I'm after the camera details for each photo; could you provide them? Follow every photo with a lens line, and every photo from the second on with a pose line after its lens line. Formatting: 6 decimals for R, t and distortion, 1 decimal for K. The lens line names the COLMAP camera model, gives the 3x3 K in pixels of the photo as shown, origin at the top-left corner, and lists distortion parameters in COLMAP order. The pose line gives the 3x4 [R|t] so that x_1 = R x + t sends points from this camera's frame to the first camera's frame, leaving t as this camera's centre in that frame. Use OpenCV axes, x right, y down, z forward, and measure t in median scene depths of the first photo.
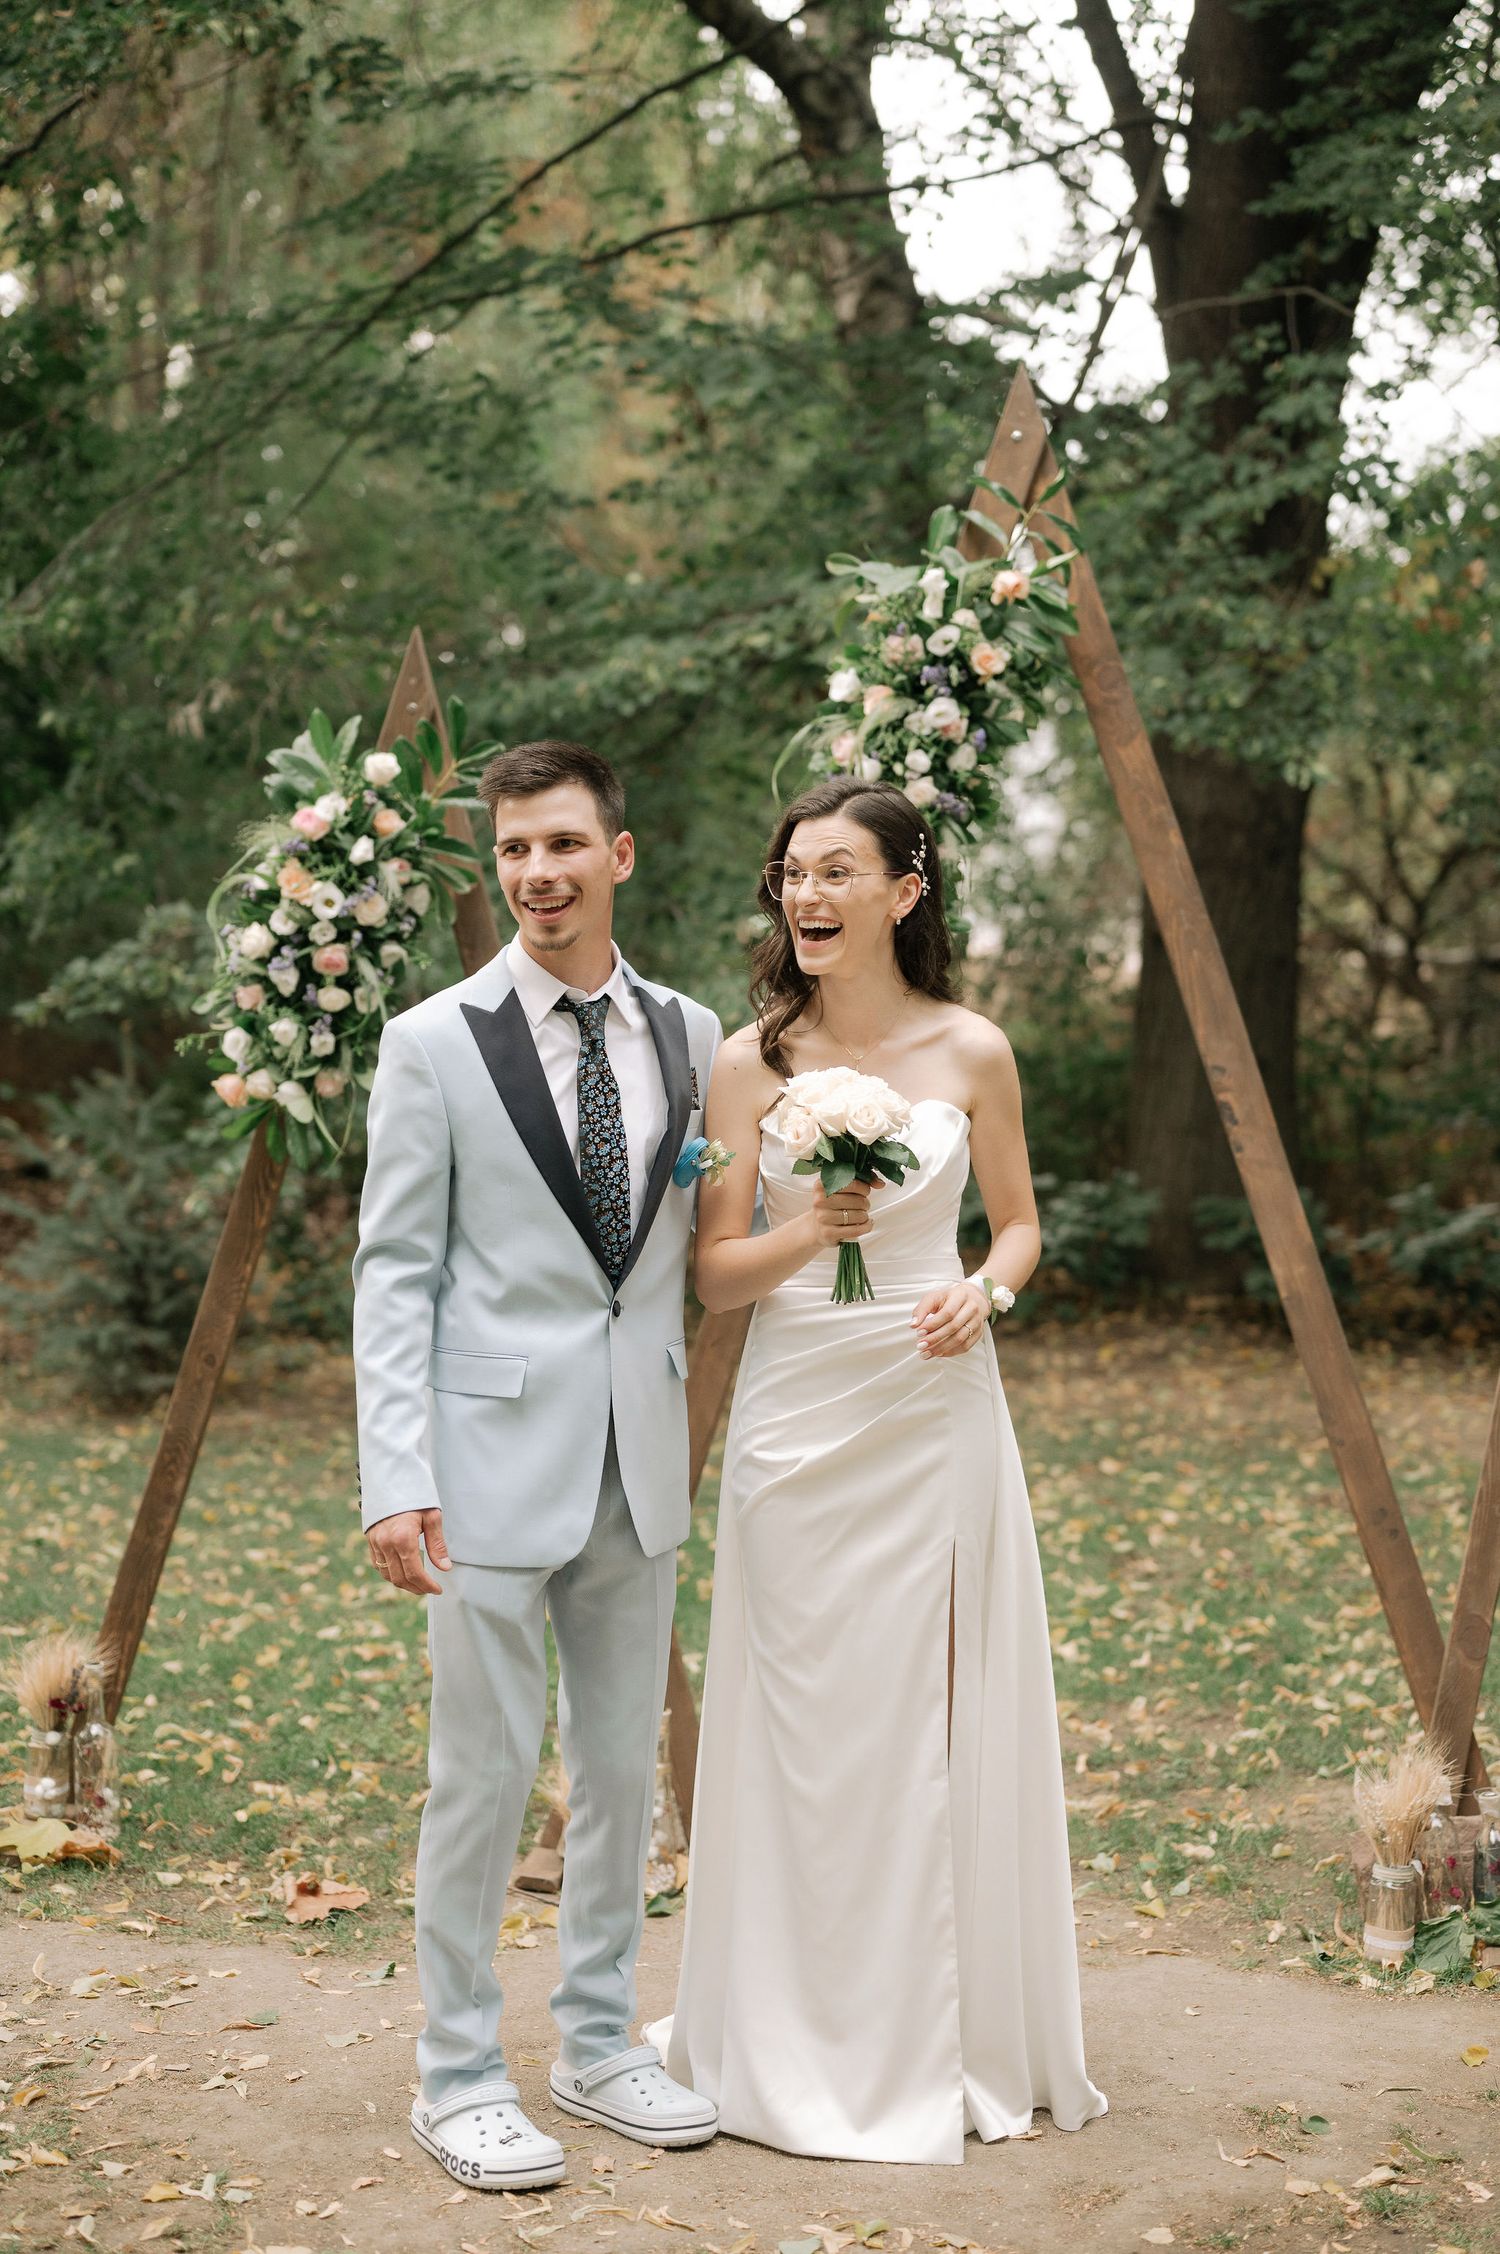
lens RADIAL K [[3115.9, 0, 752.5], [0, 3115.9, 1147.2], [0, 0, 1]] dist [-0.013092, 0.043284]
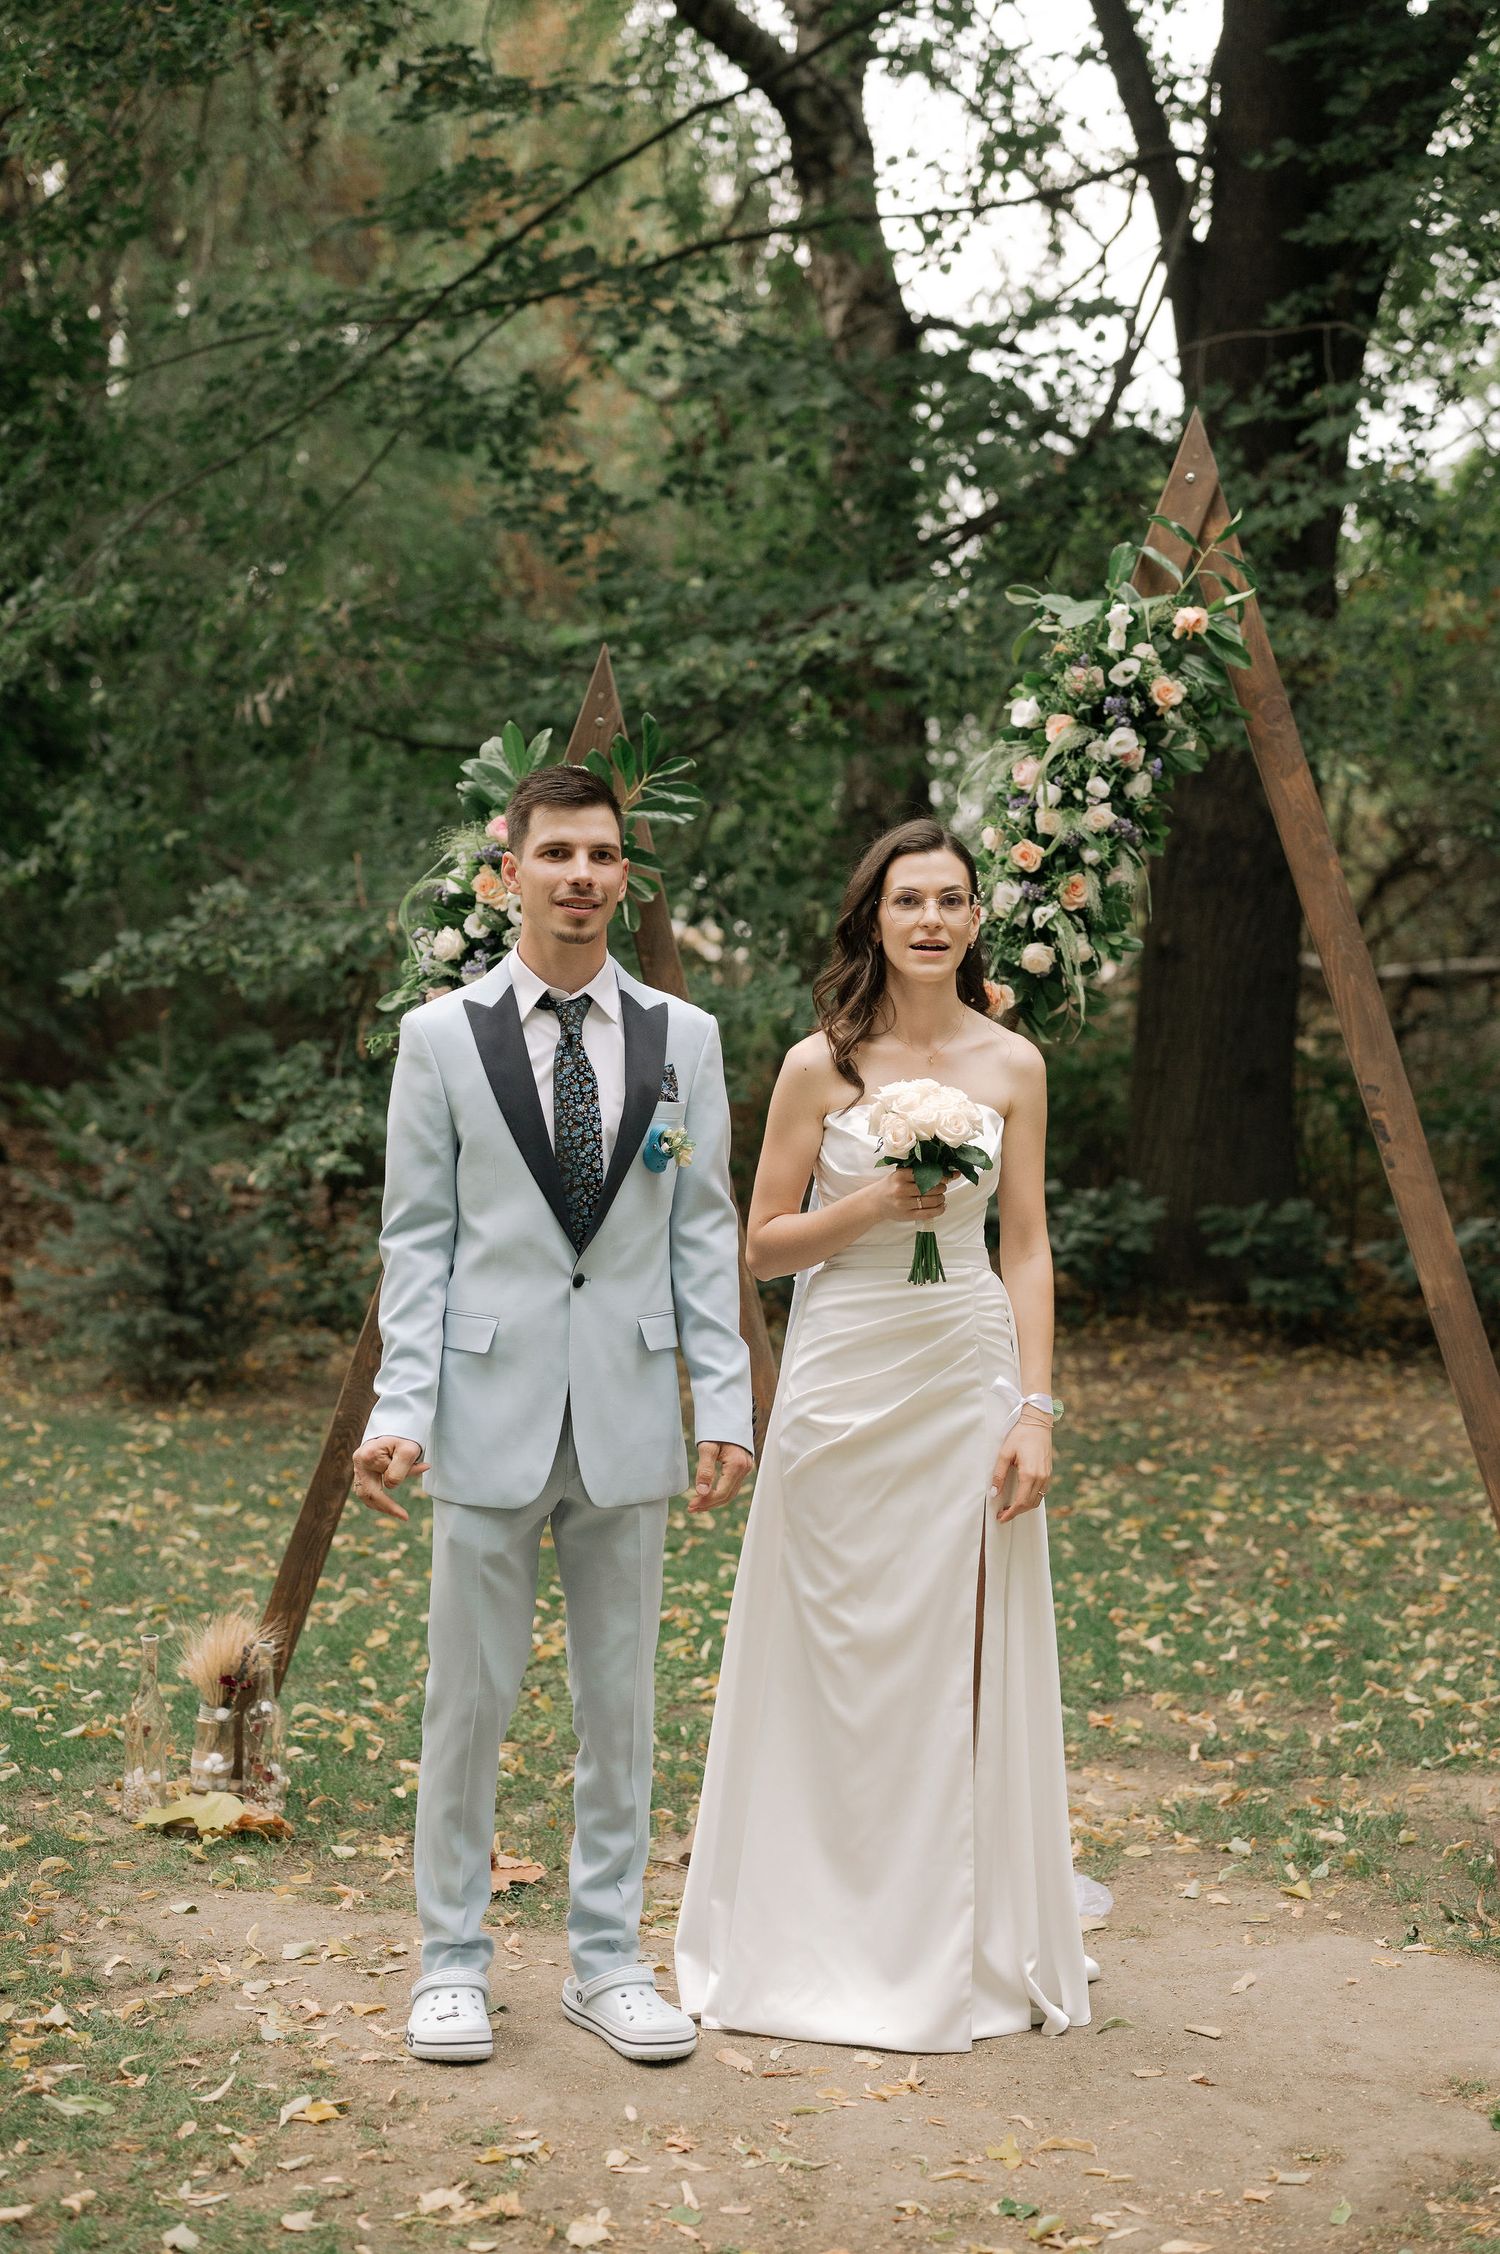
lens RADIAL K [[3115.9, 0, 752.5], [0, 3115.9, 1147.2], [0, 0, 1]] dist [-0.013092, 0.043284]
pose [[0.998744, 0.021138, 0.045428, -0.102678], [-0.021191, 0.999775, 0.000687, -0.001717], [-0.045403, -0.001649, 0.998967, -0.034660]]
